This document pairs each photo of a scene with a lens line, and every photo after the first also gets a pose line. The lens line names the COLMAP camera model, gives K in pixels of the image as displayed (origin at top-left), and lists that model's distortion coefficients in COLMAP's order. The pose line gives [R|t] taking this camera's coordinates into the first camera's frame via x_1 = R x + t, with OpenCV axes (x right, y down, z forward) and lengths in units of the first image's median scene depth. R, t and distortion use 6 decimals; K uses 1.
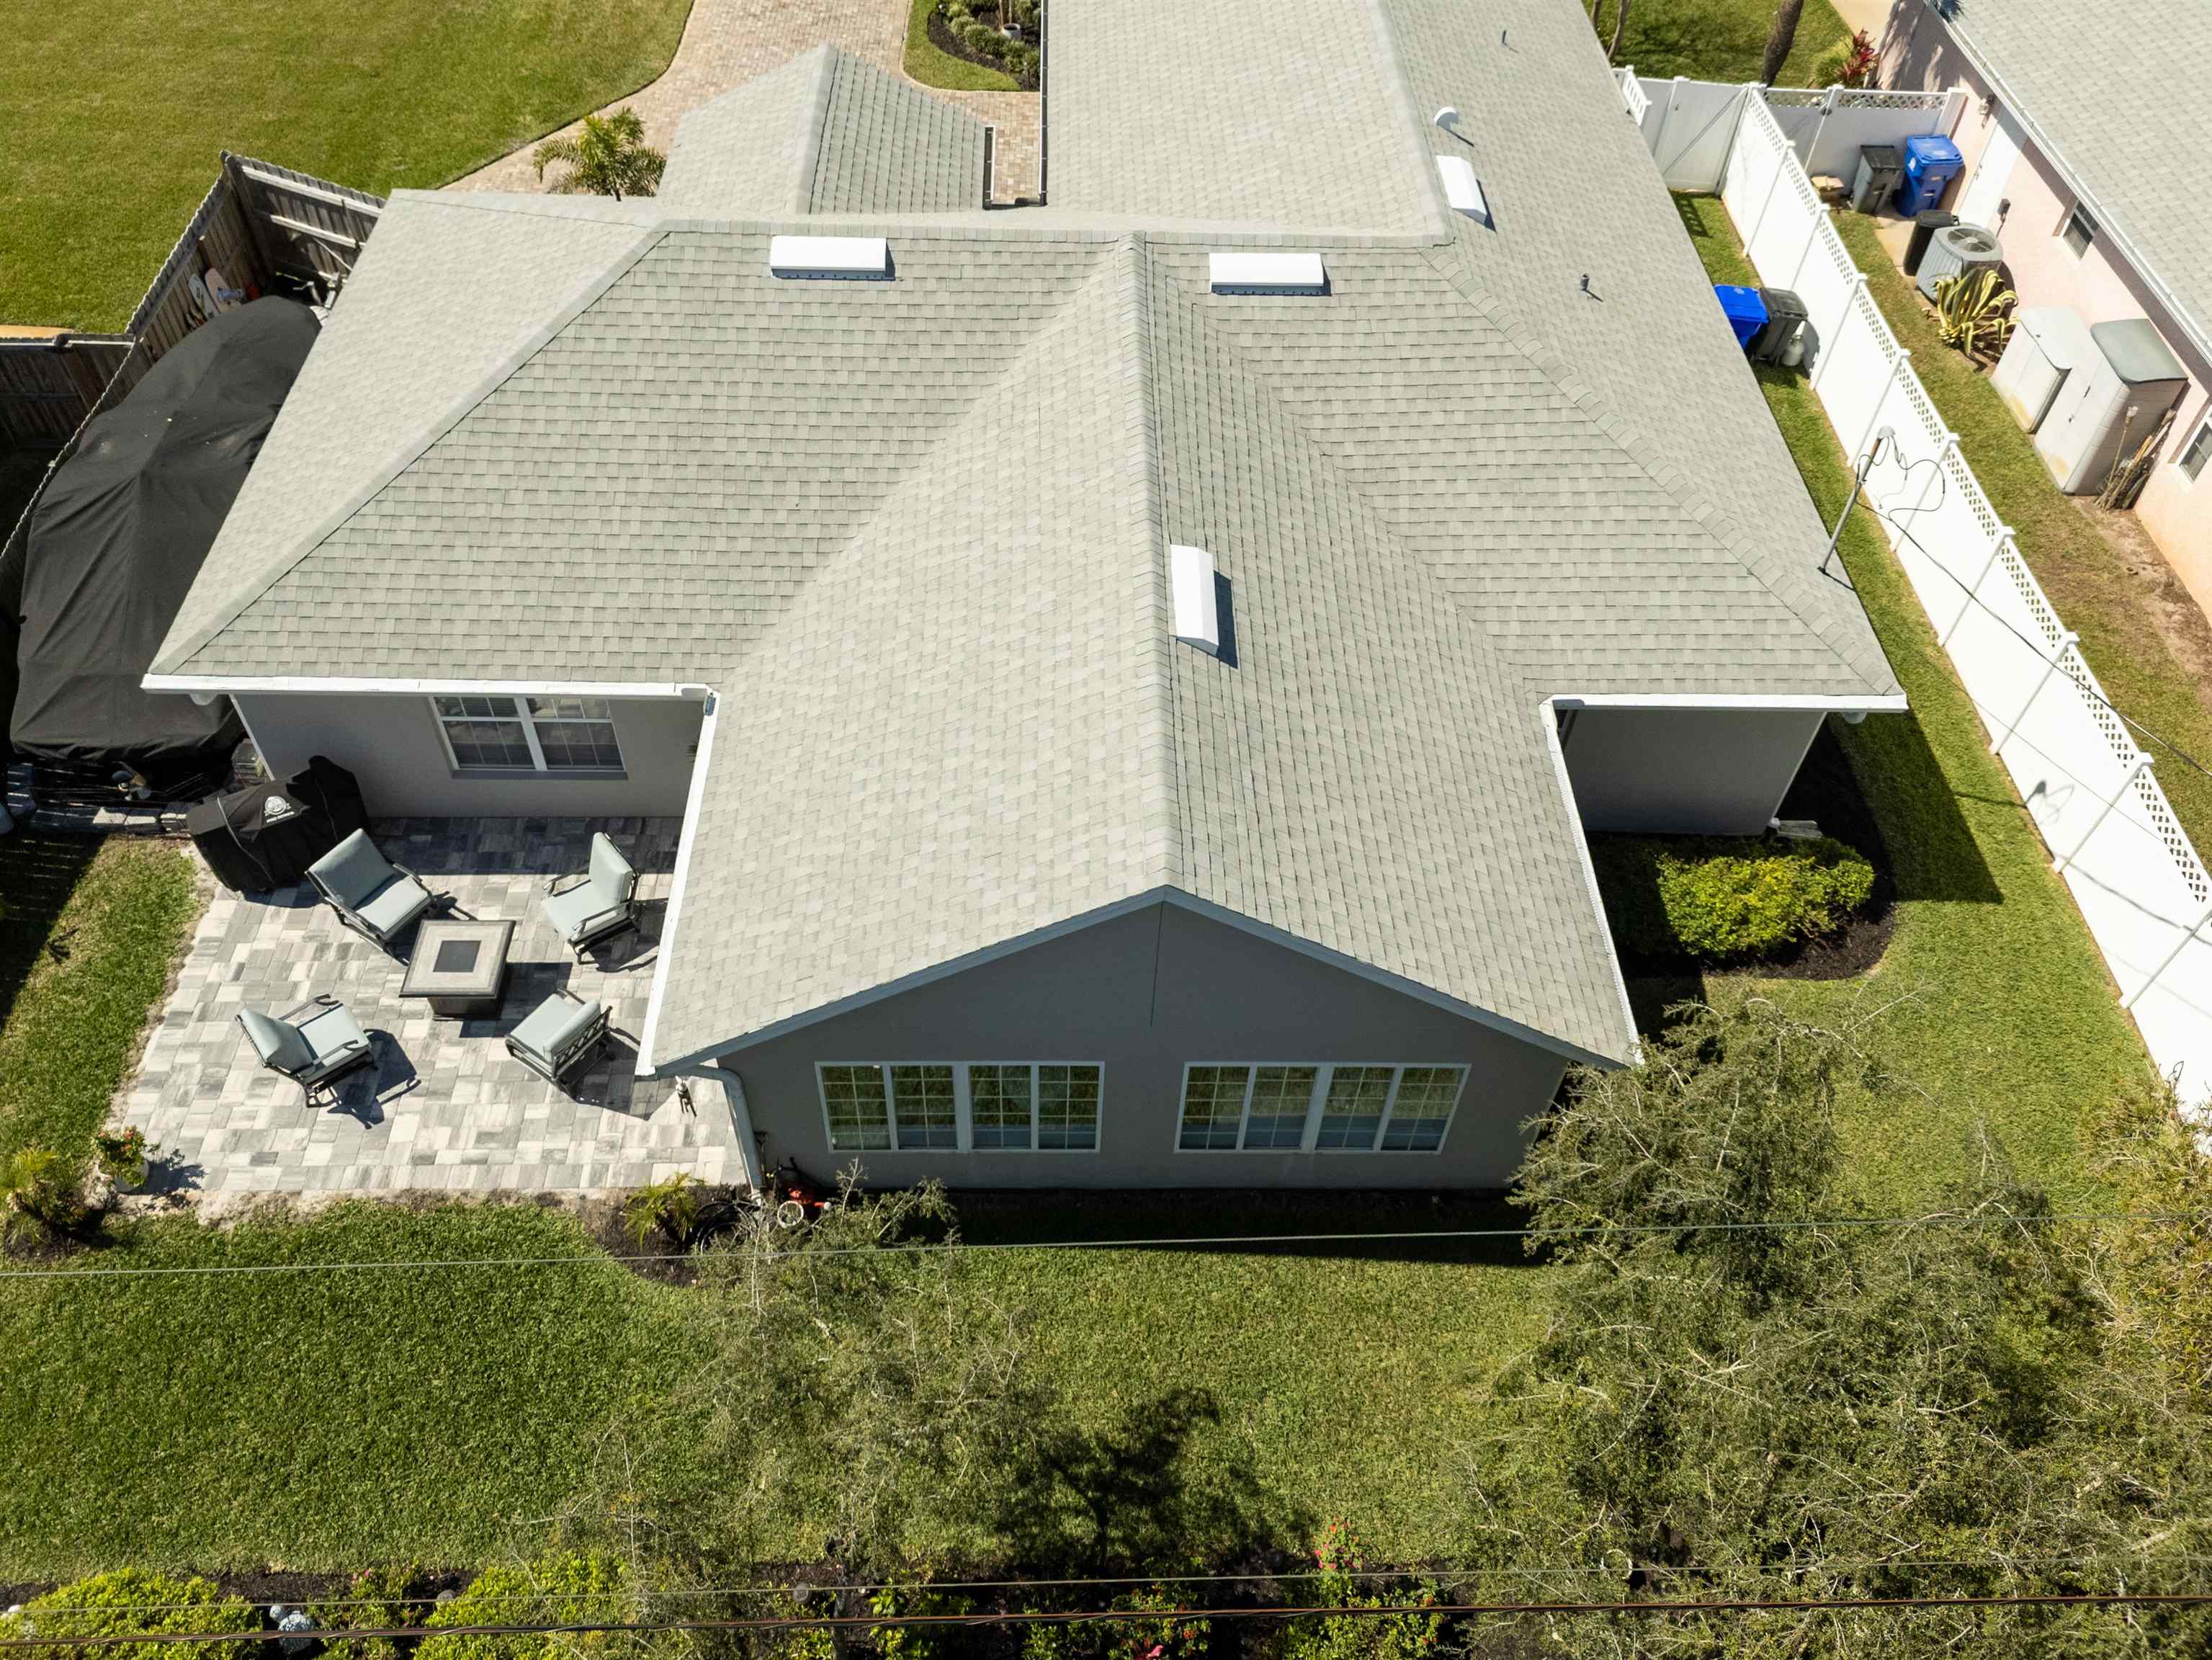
lens RADIAL K [[1647.9, 0, 1098.3], [0, 1647.9, 832.9], [0, 0, 1]] dist [0.070757, -0.073910]
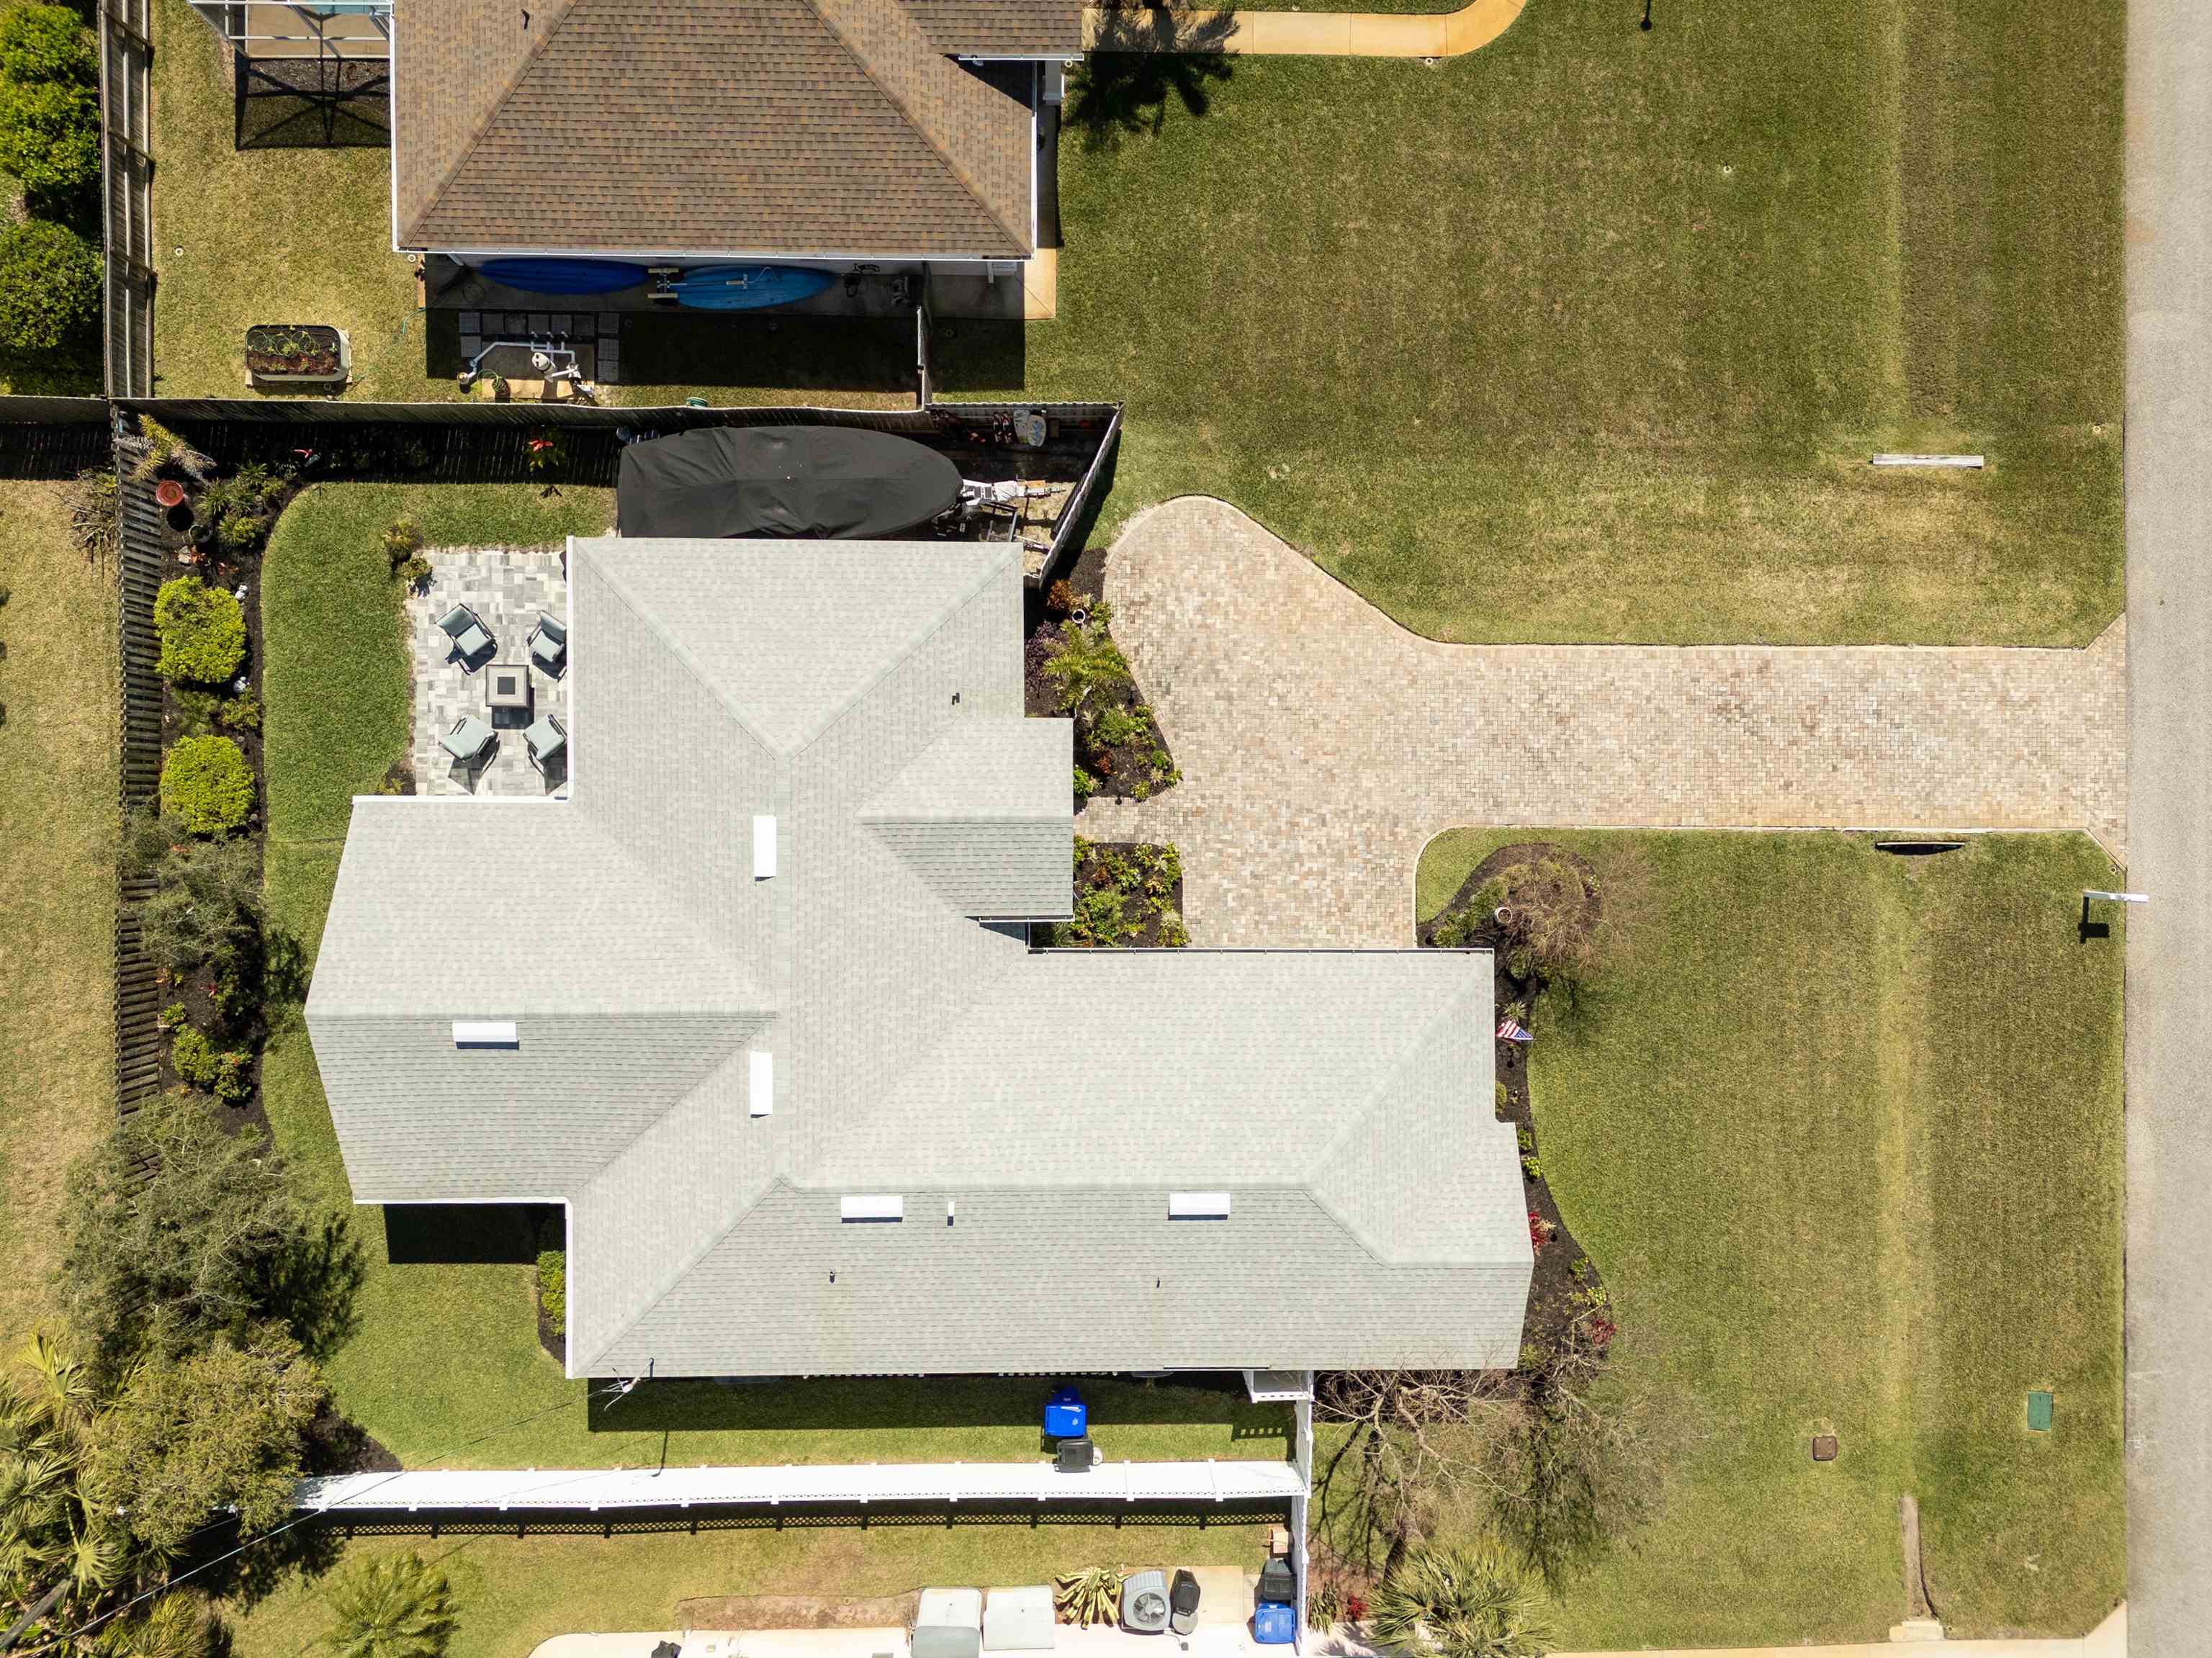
lens RADIAL K [[1647.6, 0, 1098.3], [0, 1647.6, 831.9], [0, 0, 1]] dist [0.070757, -0.073910]
pose [[-0.016018, 0.999141, -0.038220, -0.118969], [-0.772813, 0.011883, 0.634523, -1.929319], [0.634432, 0.039700, 0.771958, -0.196328]]
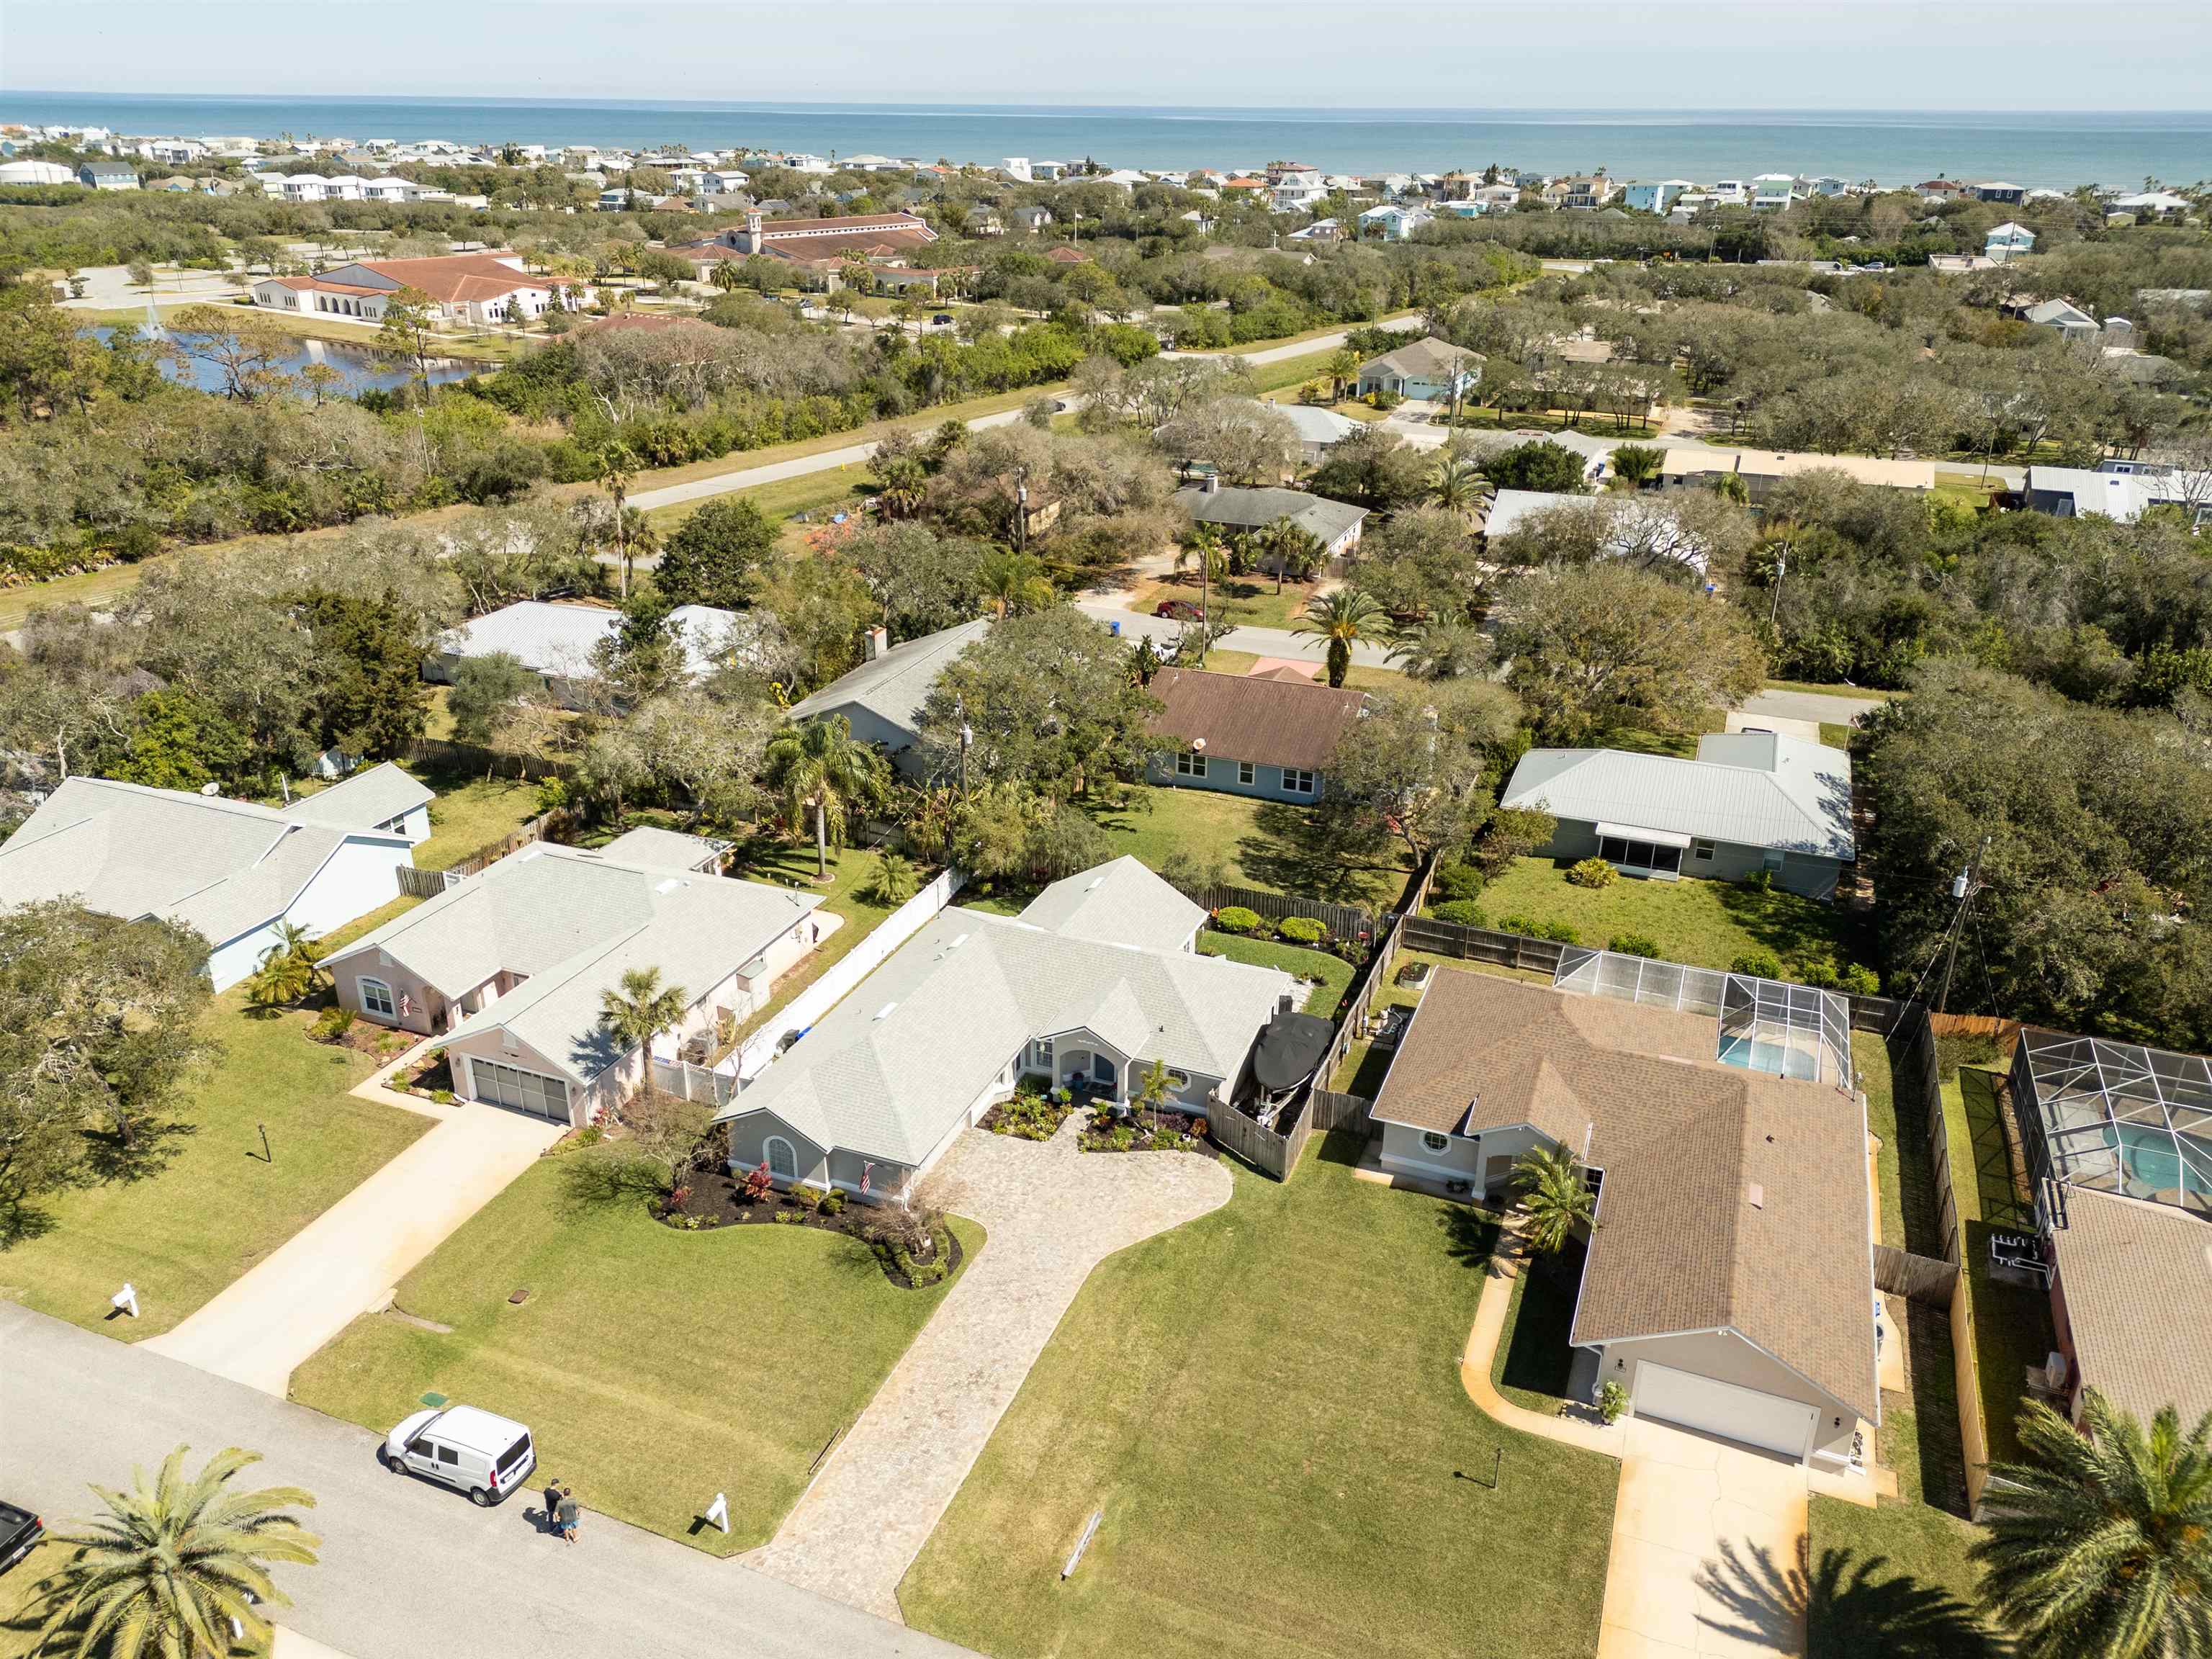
lens RADIAL K [[1647.7, 0, 1098.3], [0, 1647.7, 832.4], [0, 0, 1]] dist [0.070757, -0.073910]
pose [[-0.918230, -0.198780, 0.342549, -1.538317], [0.271168, 0.314836, 0.909586, -4.454900], [-0.288655, 0.928097, -0.235189, 1.832936]]
